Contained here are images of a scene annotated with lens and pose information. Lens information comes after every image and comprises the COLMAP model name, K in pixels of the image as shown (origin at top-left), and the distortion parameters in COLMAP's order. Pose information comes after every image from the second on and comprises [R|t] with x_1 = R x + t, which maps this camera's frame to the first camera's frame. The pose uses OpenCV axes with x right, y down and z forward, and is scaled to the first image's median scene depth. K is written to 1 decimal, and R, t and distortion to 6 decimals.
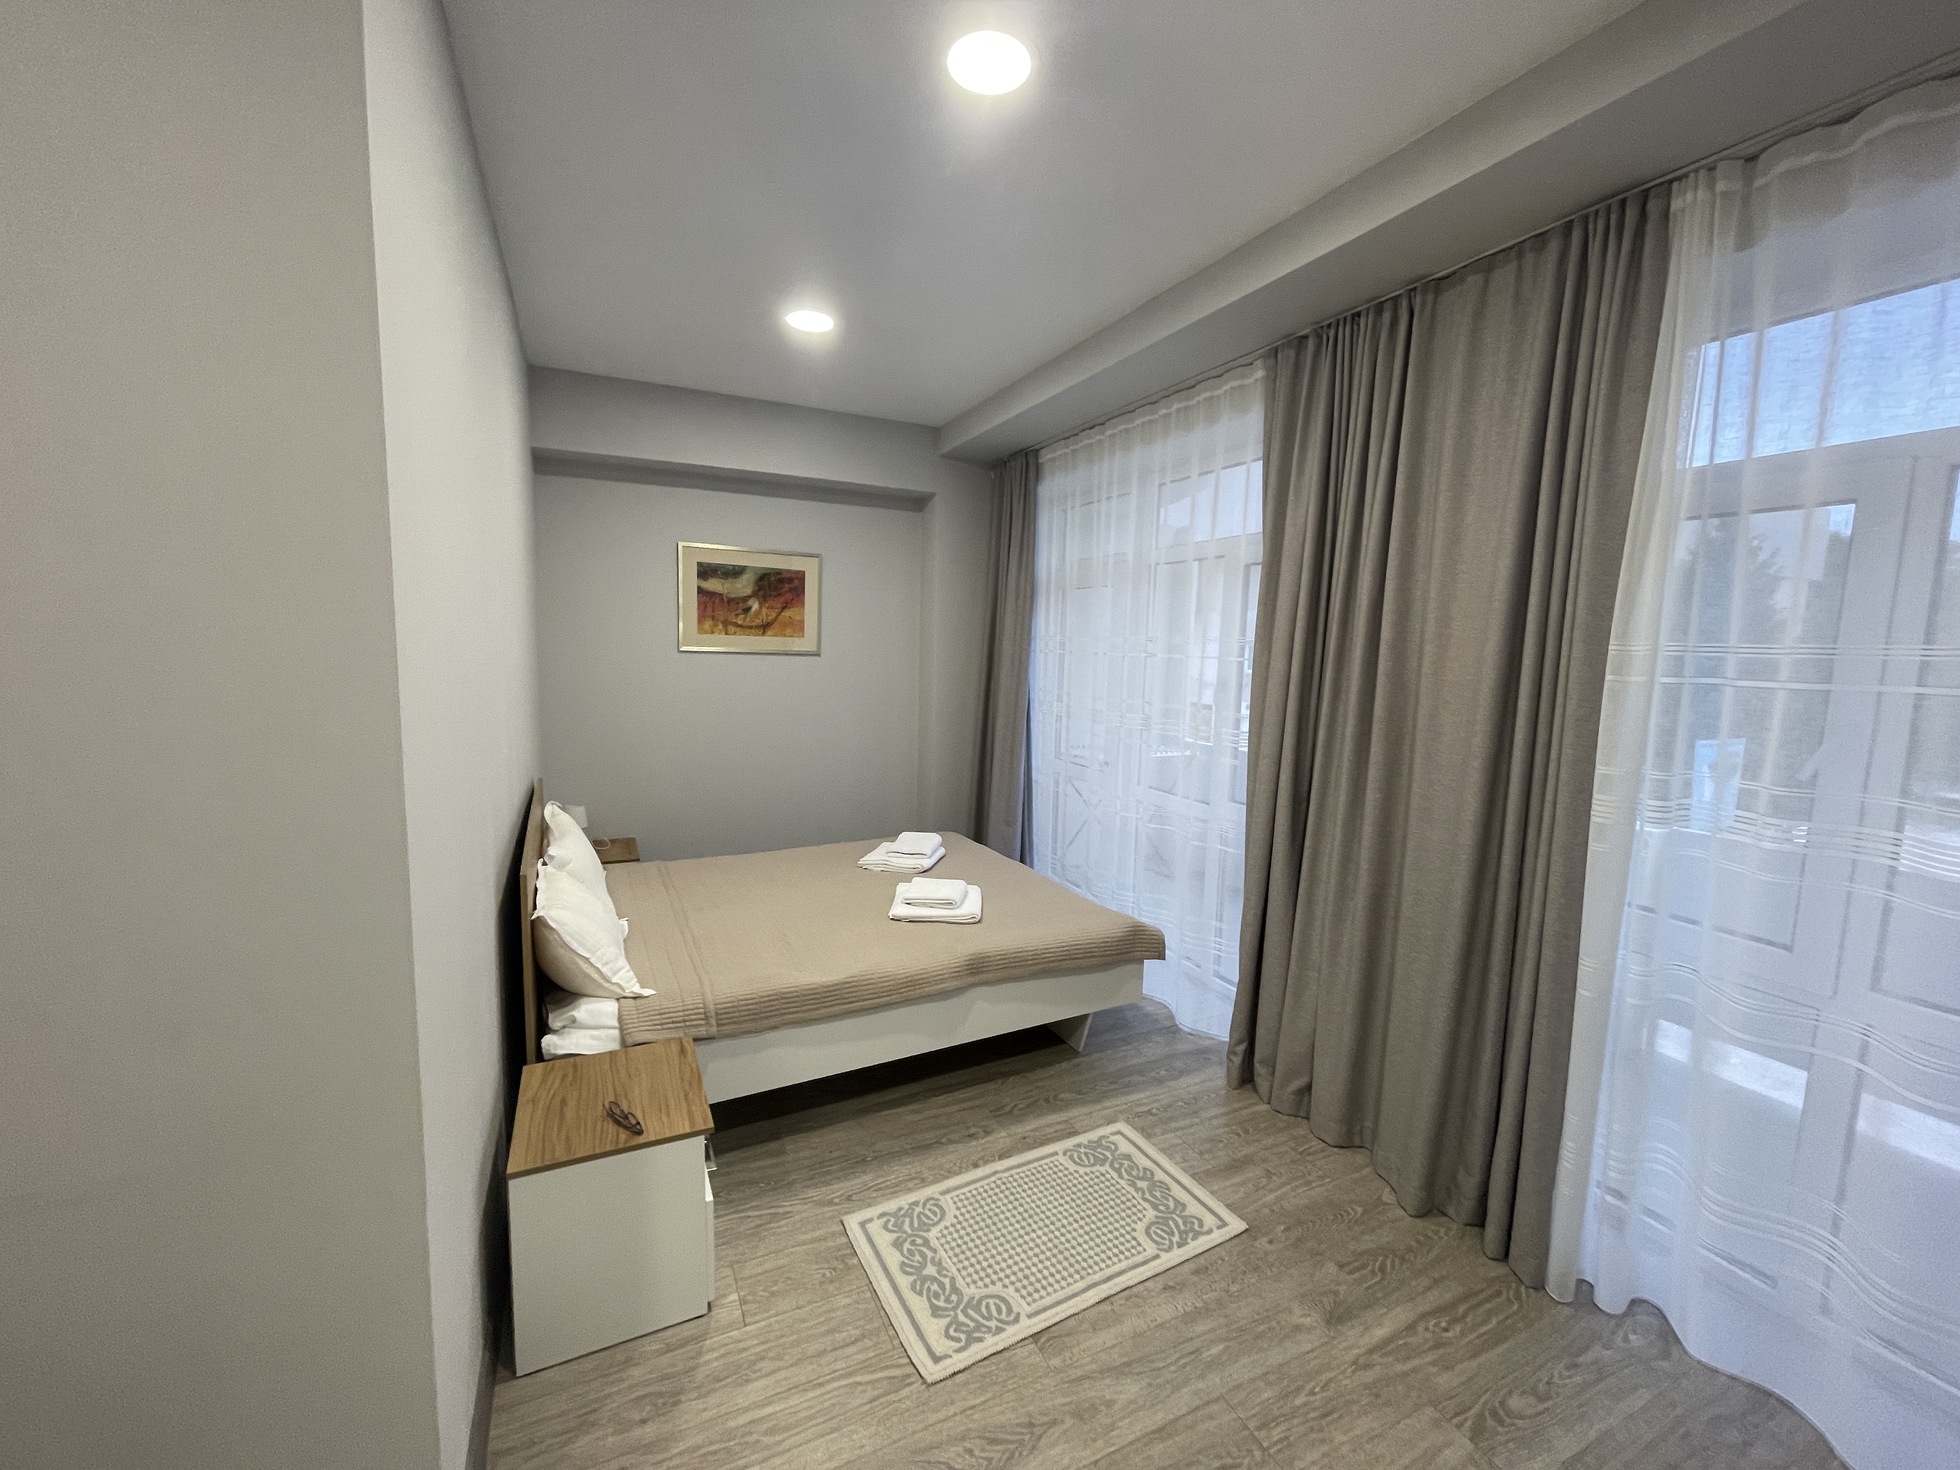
lens RADIAL K [[785.3, 0, 971.9], [0, 785.3, 726.2], [0, 0, 1]] dist [0.001750, 0.000198]
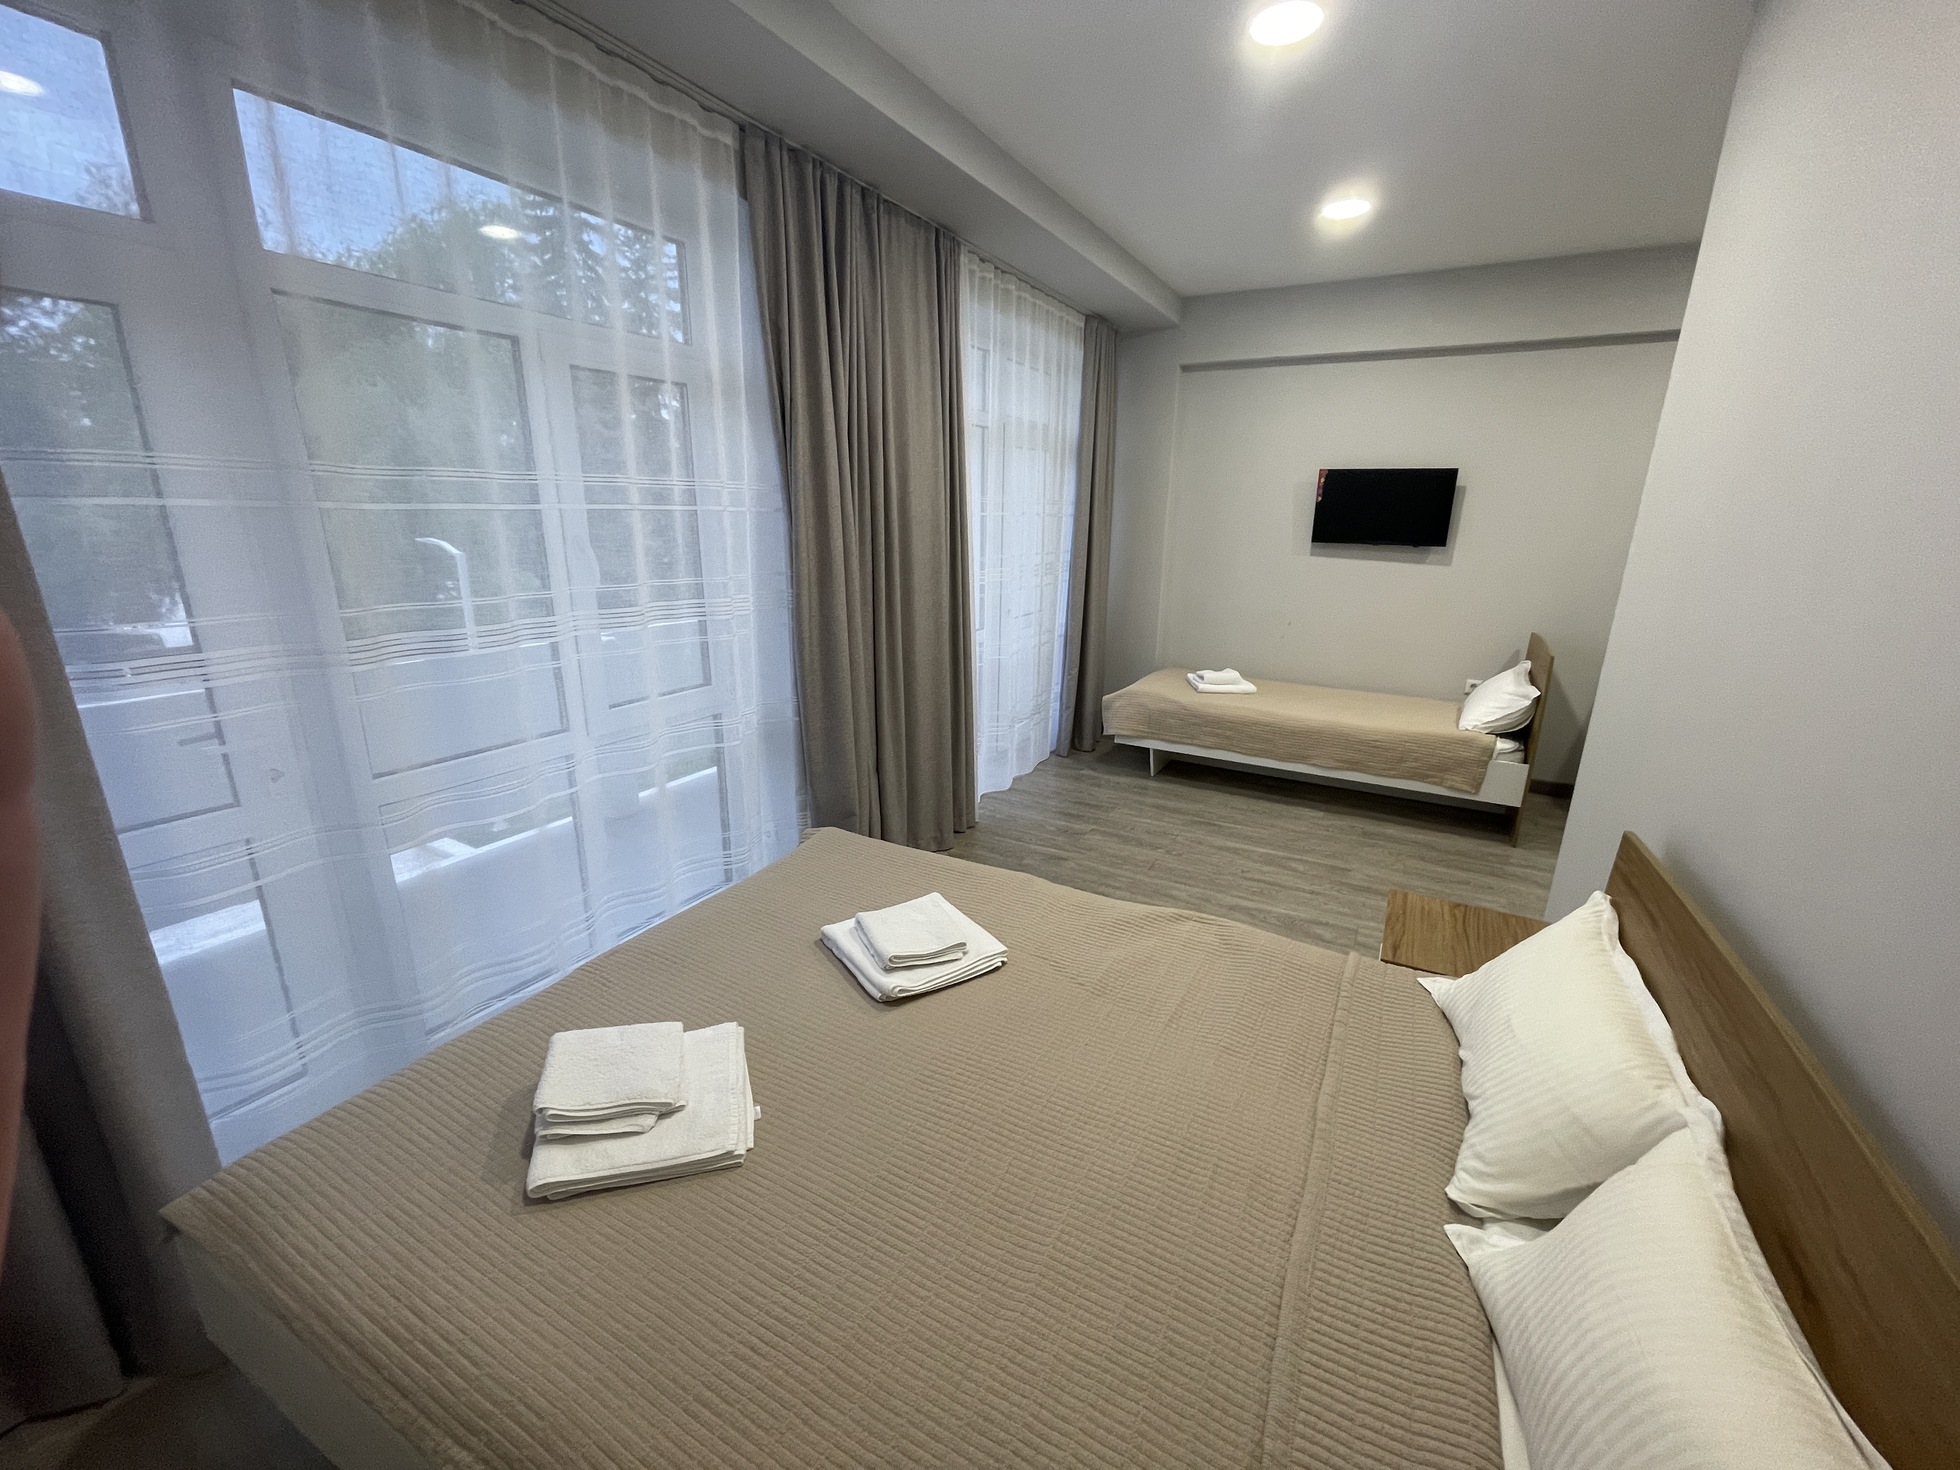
lens RADIAL K [[785.3, 0, 971.9], [0, 785.3, 726.2], [0, 0, 1]] dist [0.001750, 0.000198]
pose [[-0.575142, -0.253229, 0.777874, -0.769161], [0.061629, 0.934768, 0.349871, -0.226092], [-0.815729, 0.249165, -0.522018, 1.937199]]
